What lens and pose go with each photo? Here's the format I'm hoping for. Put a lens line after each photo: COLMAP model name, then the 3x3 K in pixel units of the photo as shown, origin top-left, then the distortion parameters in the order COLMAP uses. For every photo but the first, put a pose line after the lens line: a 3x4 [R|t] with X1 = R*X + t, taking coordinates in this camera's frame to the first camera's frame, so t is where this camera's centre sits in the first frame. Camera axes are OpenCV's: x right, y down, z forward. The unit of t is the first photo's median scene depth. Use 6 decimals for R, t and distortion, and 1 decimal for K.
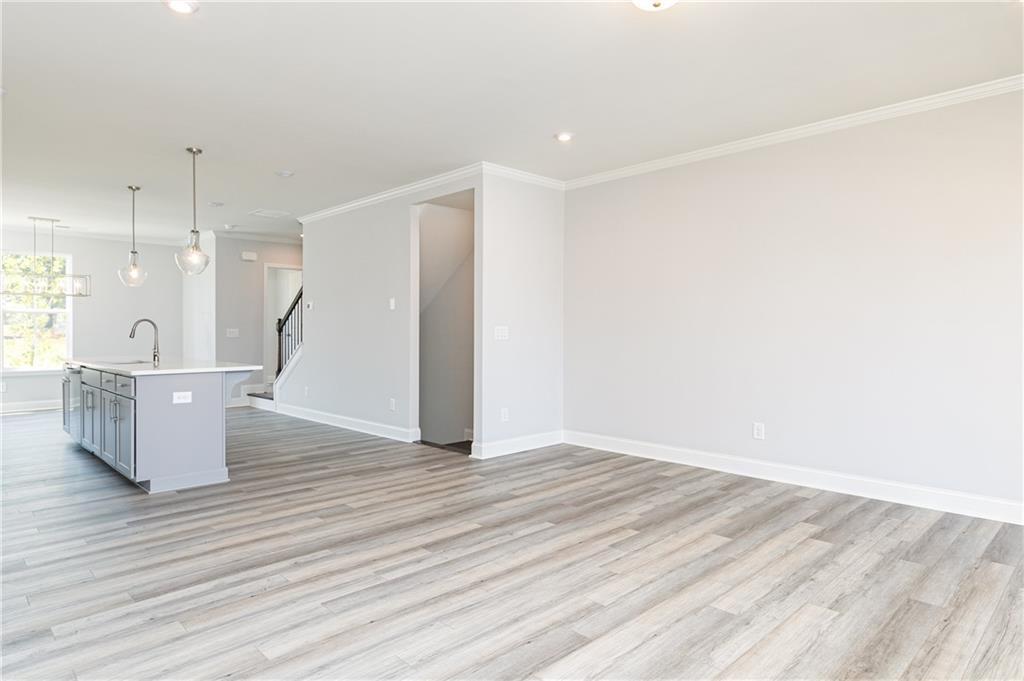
lens RADIAL K [[606.7, 0, 510.1], [0, 606.7, 336.9], [0, 0, 1]] dist [0.001908, 0.000386]
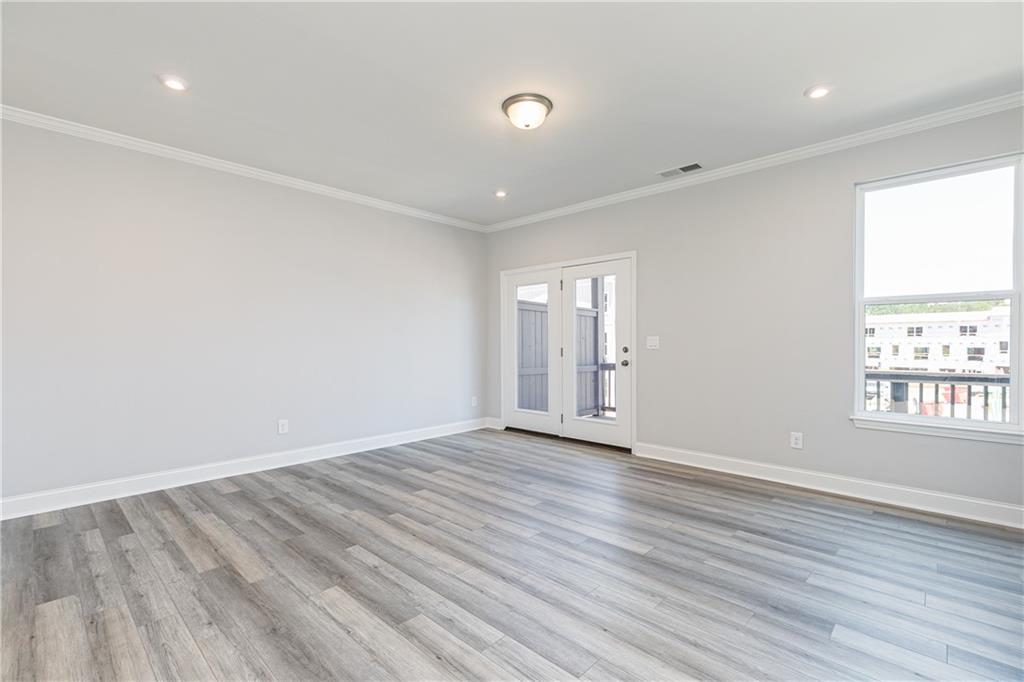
lens RADIAL K [[458.9, 0, 509.5], [0, 458.9, 341.9], [0, 0, 1]] dist [-0.002426, -0.000322]
pose [[-0.044153, -0.002832, 0.999021, -0.674297], [0.013726, 0.999900, 0.003441, -0.006631], [-0.998930, 0.013865, -0.044110, 0.820722]]
